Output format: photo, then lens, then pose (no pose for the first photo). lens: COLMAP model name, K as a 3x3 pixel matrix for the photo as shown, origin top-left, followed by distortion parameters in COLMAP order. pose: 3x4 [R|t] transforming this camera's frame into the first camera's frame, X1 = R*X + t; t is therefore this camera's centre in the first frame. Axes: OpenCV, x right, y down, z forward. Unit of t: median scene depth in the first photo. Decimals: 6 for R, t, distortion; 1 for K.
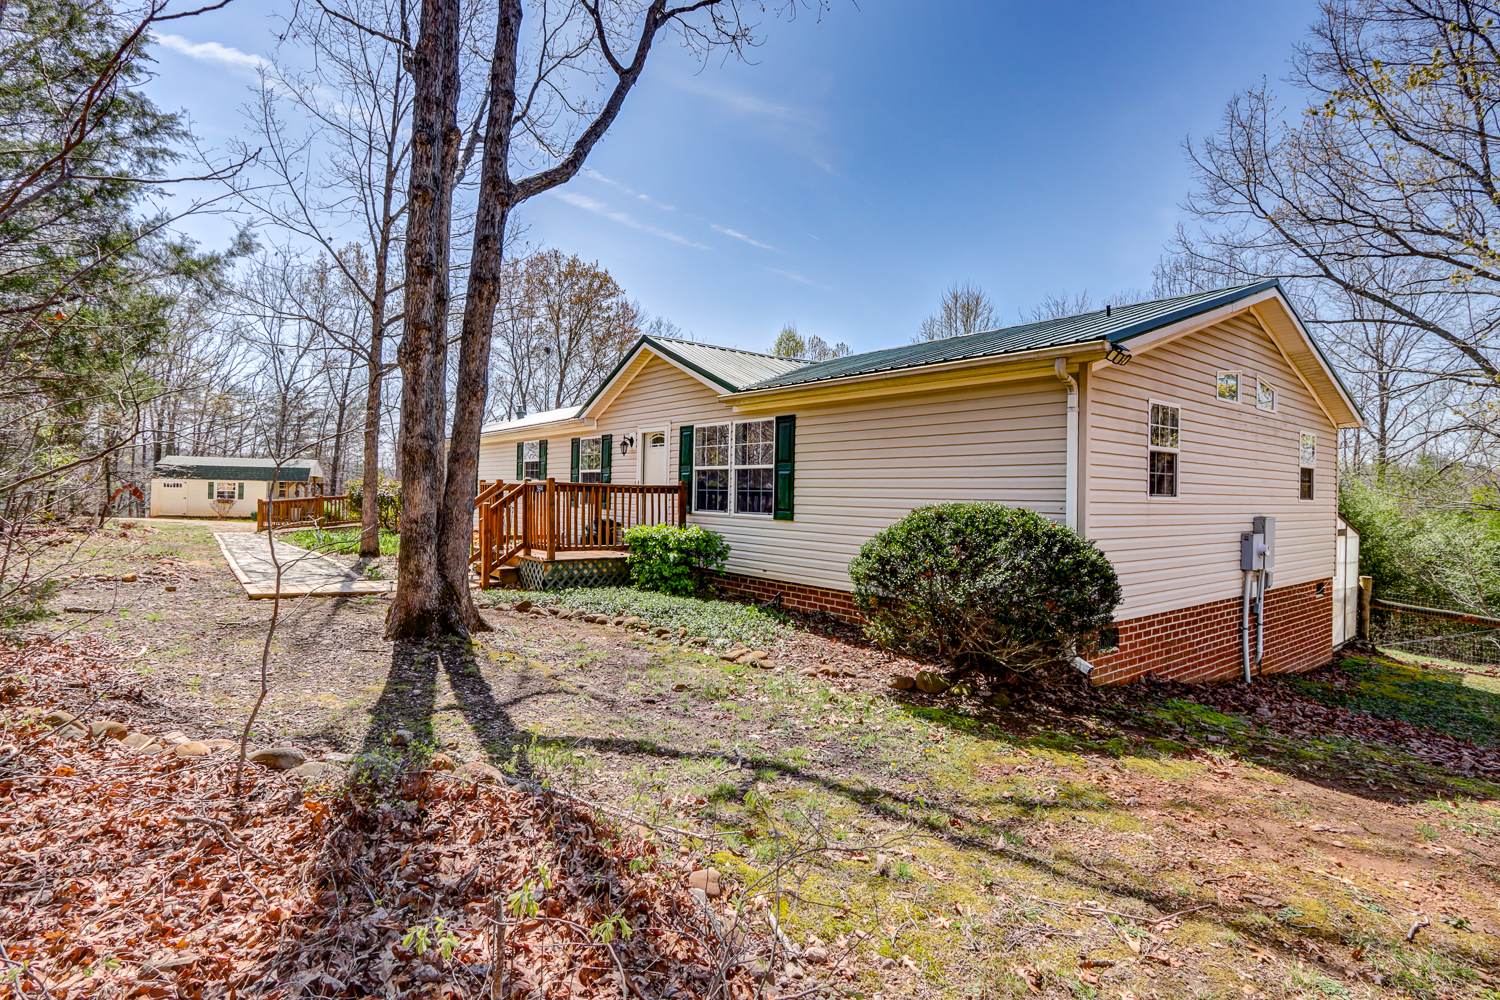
lens RADIAL K [[720.0, 0, 748.4], [0, 720.0, 487.3], [0, 0, 1]] dist [-0.017229, 0.003817]
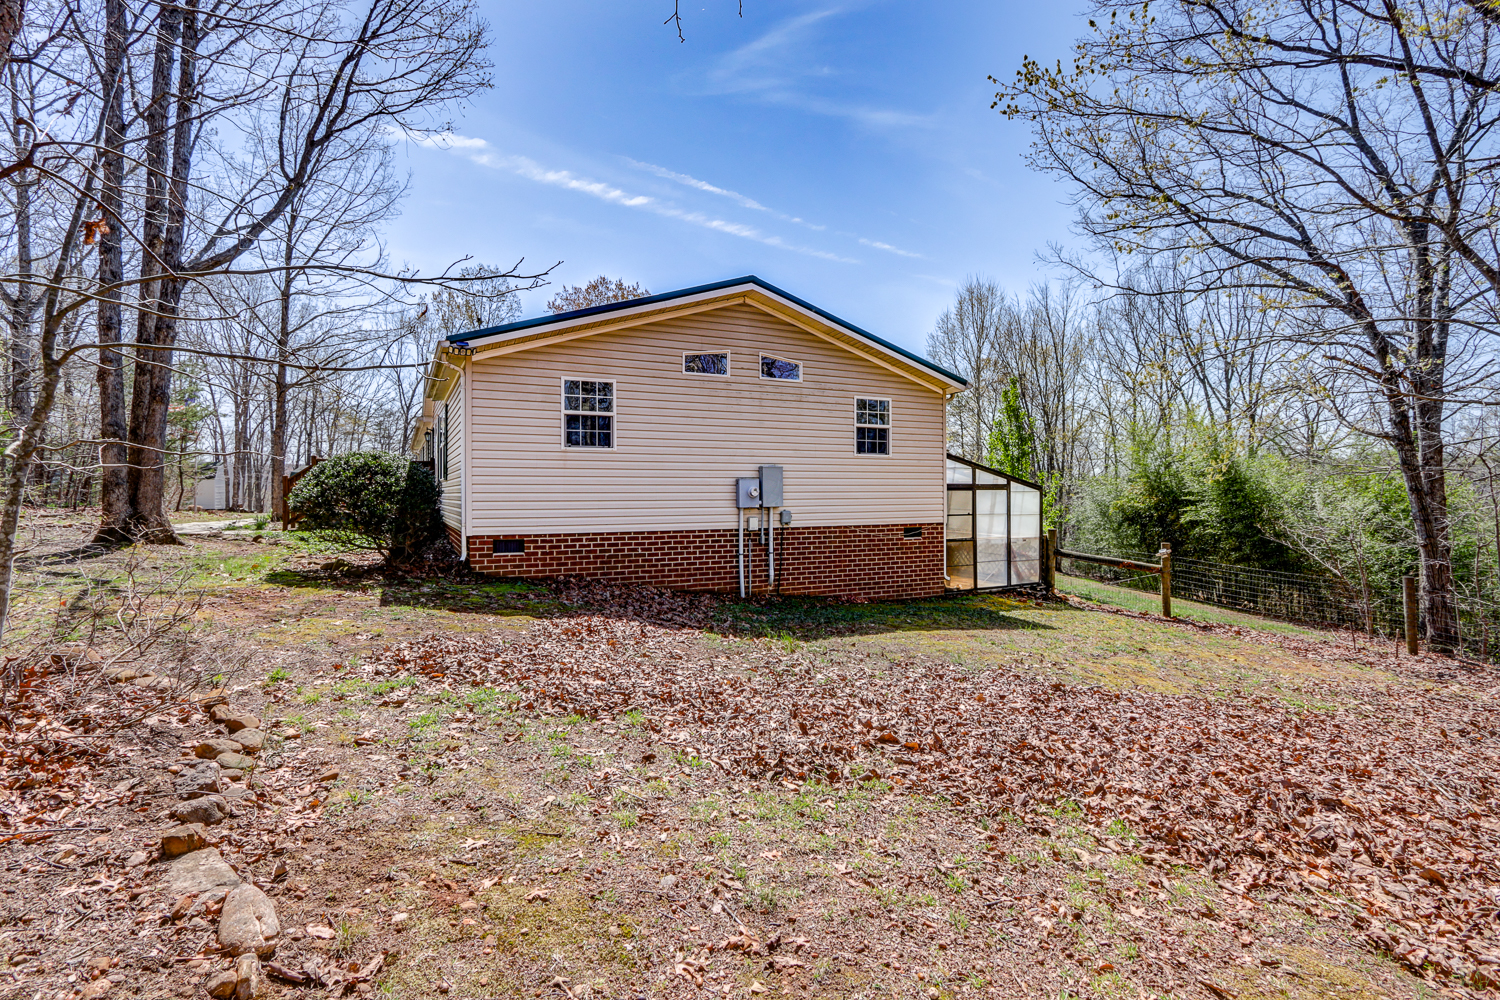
lens RADIAL K [[671.2, 0, 763.0], [0, 671.2, 476.7], [0, 0, 1]] dist [-0.000235, -0.000329]
pose [[0.977221, -0.026634, -0.210547, 0.661982], [0.023480, 0.999572, -0.017465, 0.055500], [0.210922, 0.012124, 0.977428, -0.096224]]
